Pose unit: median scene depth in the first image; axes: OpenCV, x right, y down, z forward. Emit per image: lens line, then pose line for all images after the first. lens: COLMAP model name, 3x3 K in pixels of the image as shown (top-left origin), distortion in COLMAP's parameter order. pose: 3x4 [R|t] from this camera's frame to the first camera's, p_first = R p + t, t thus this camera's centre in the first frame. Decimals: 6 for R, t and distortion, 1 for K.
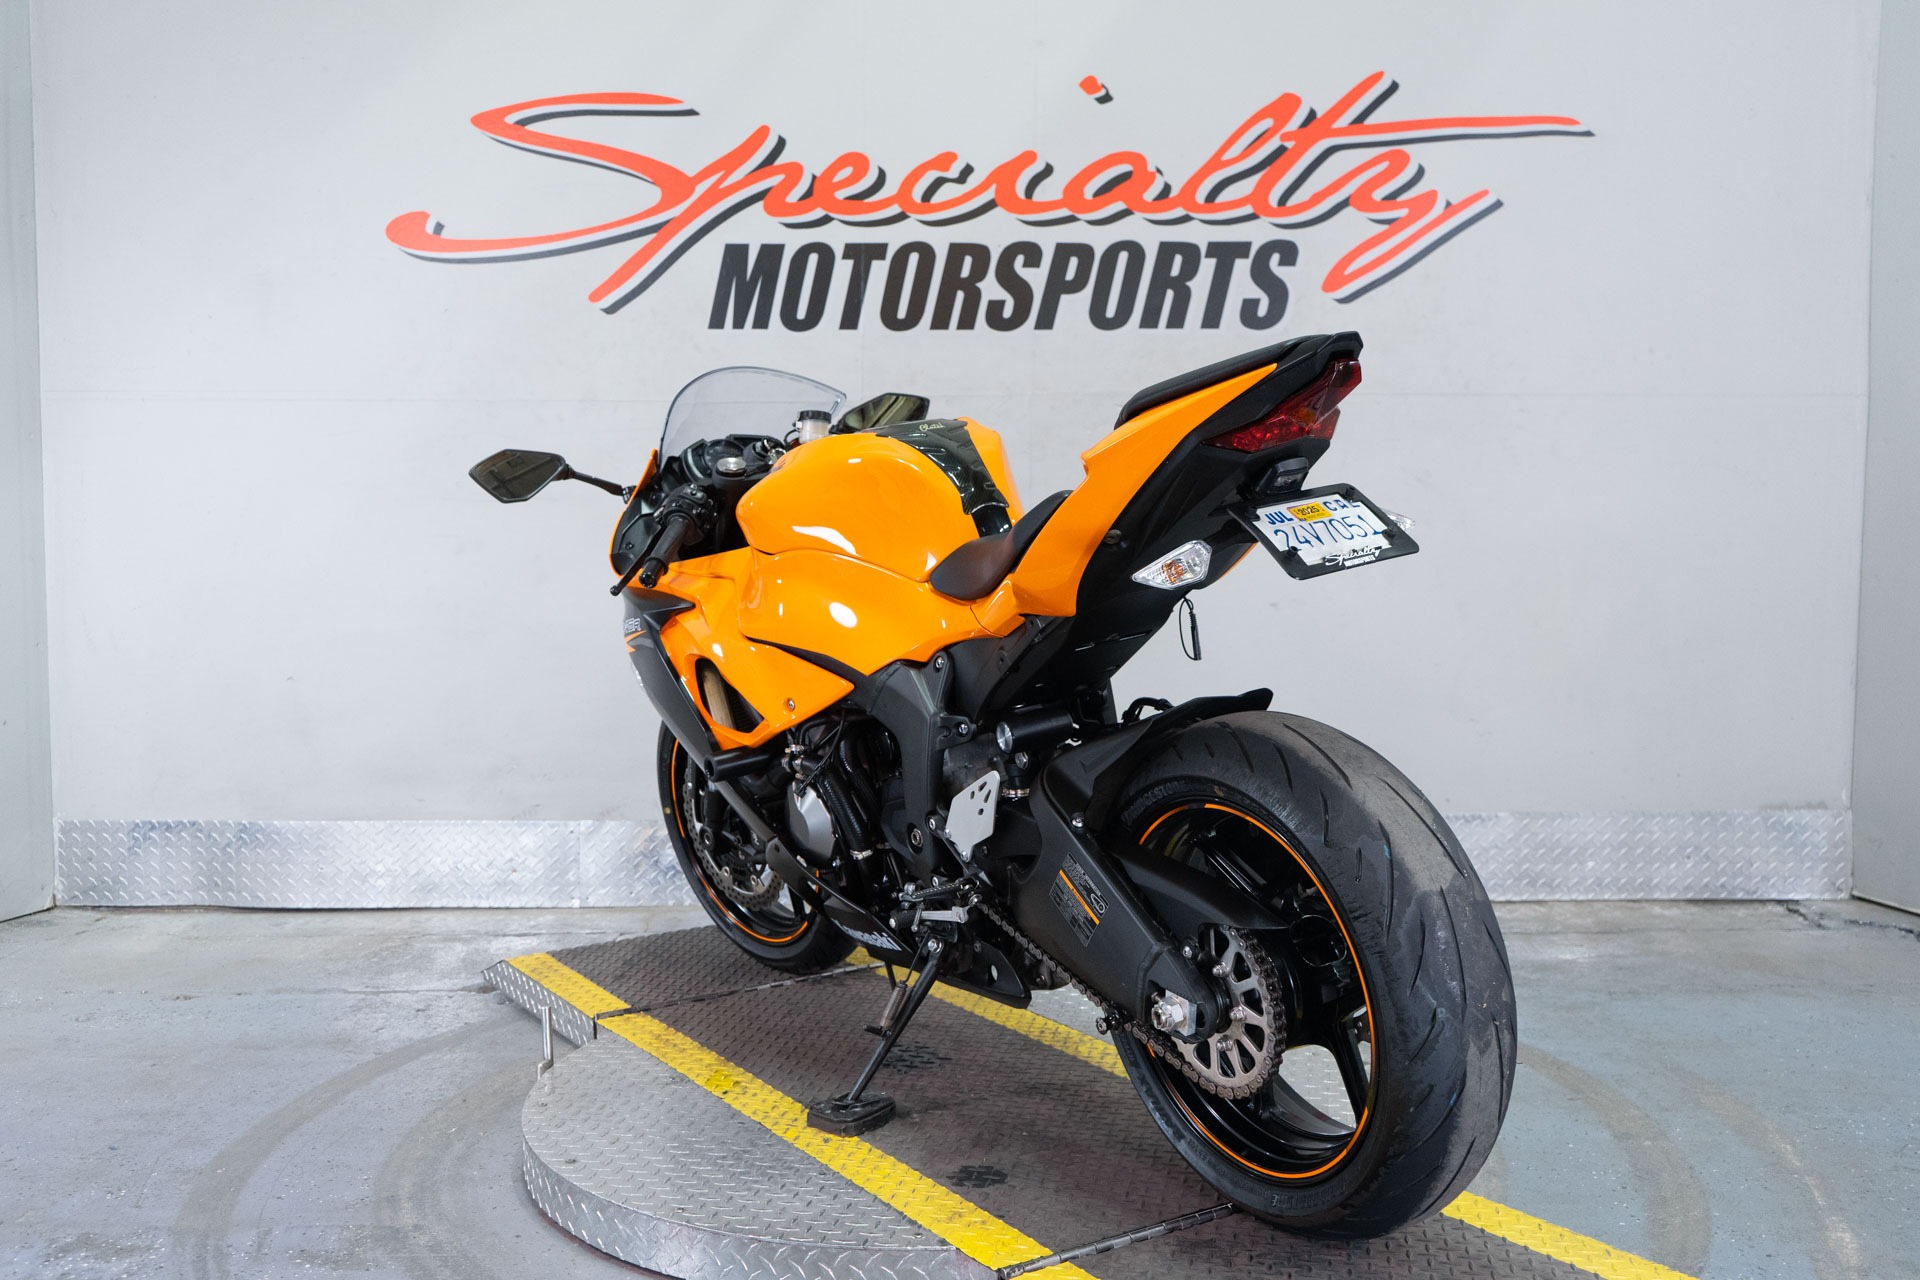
lens RADIAL K [[1832.9, 0, 959.6], [0, 1832.9, 641.6], [0, 0, 1]] dist [-0.003664, 0.021329]
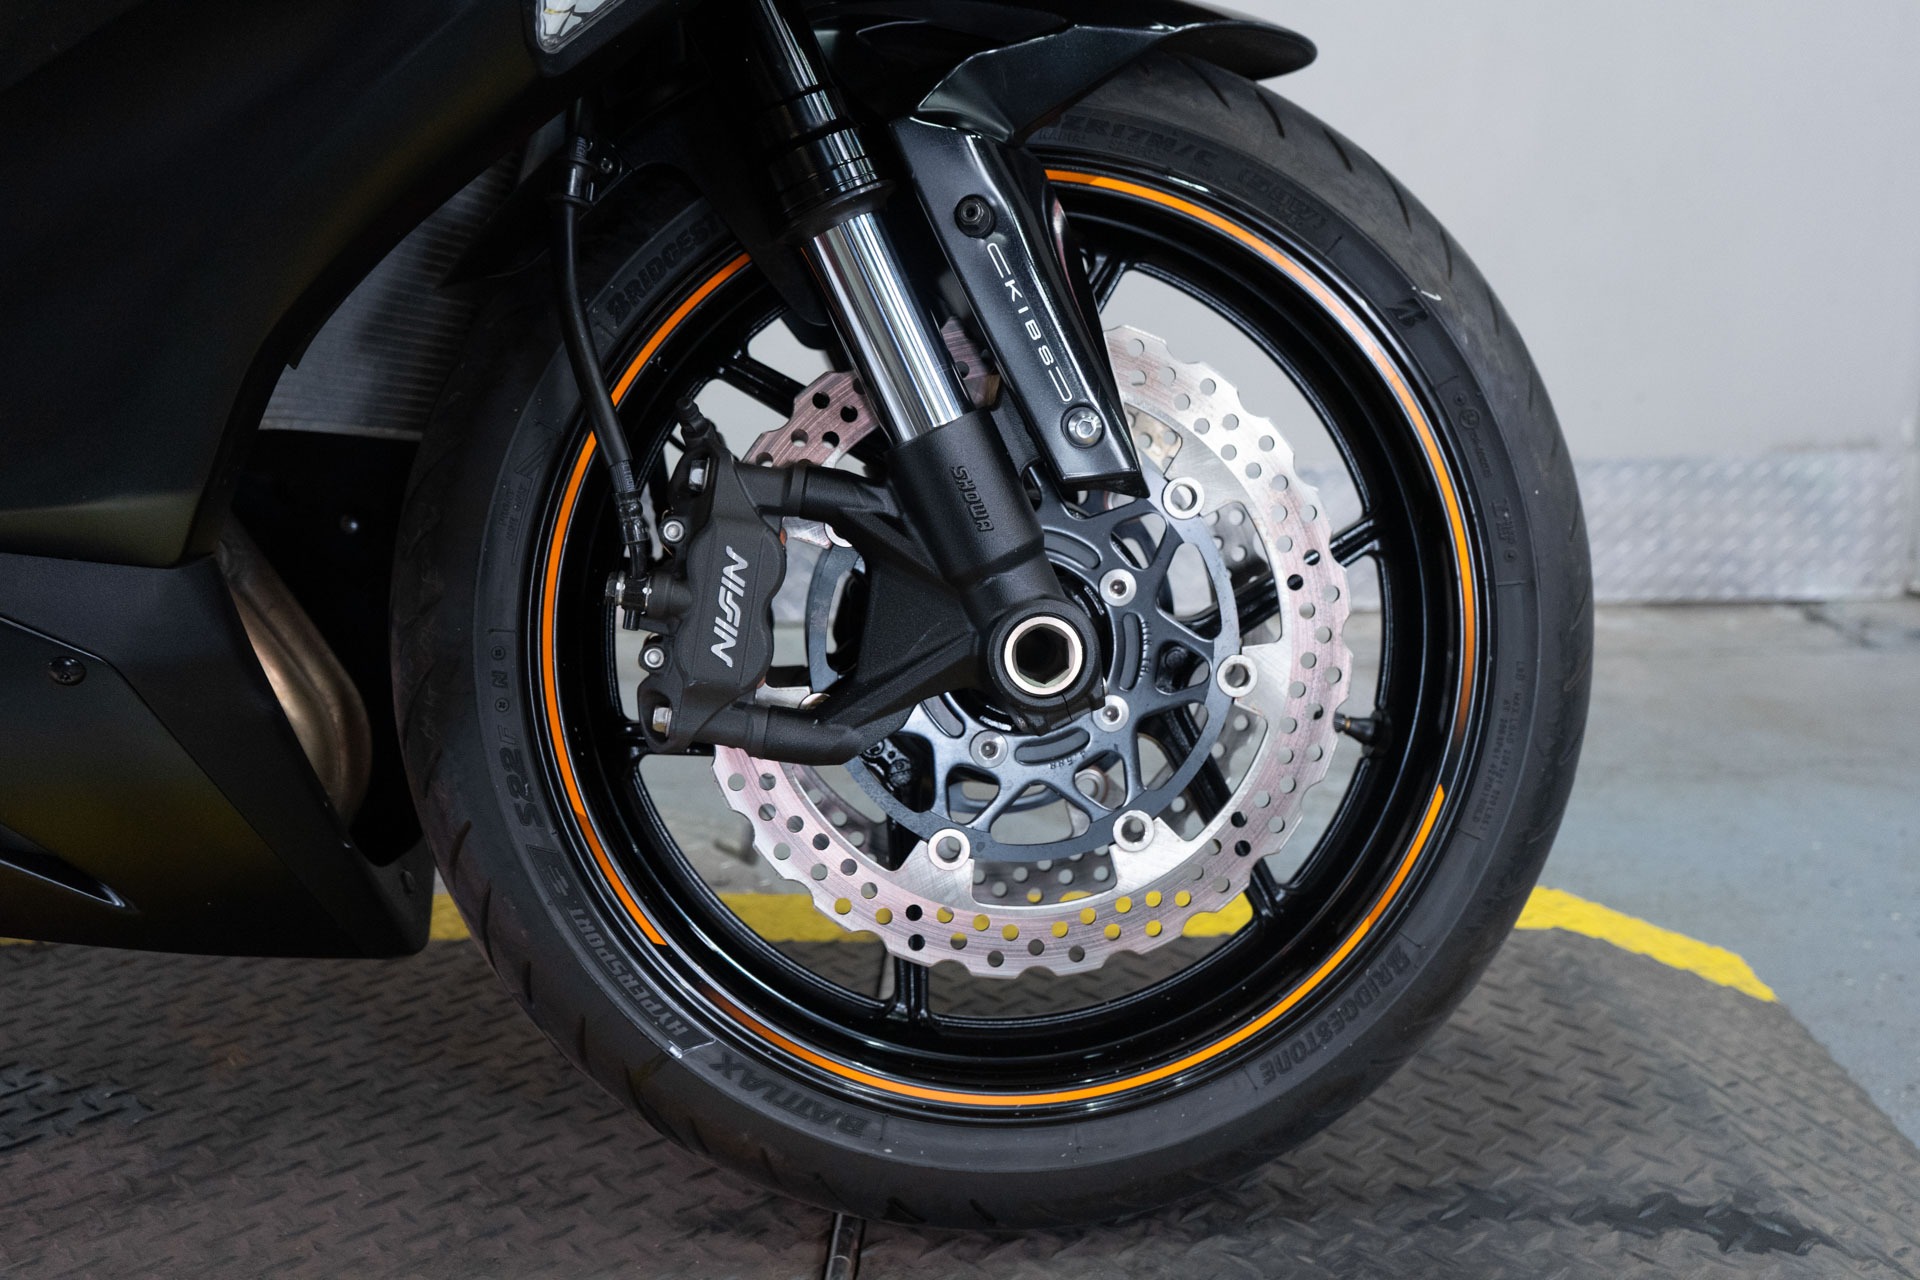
lens RADIAL K [[1861.8, 0, 950.3], [0, 1861.8, 620.5], [0, 0, 1]] dist [0.014919, 0.005557]
pose [[0.998918, -0.018461, 0.042678, 0.139867], [0.011863, 0.988618, 0.149977, 0.051083], [-0.044961, -0.149309, 0.987768, 0.397429]]
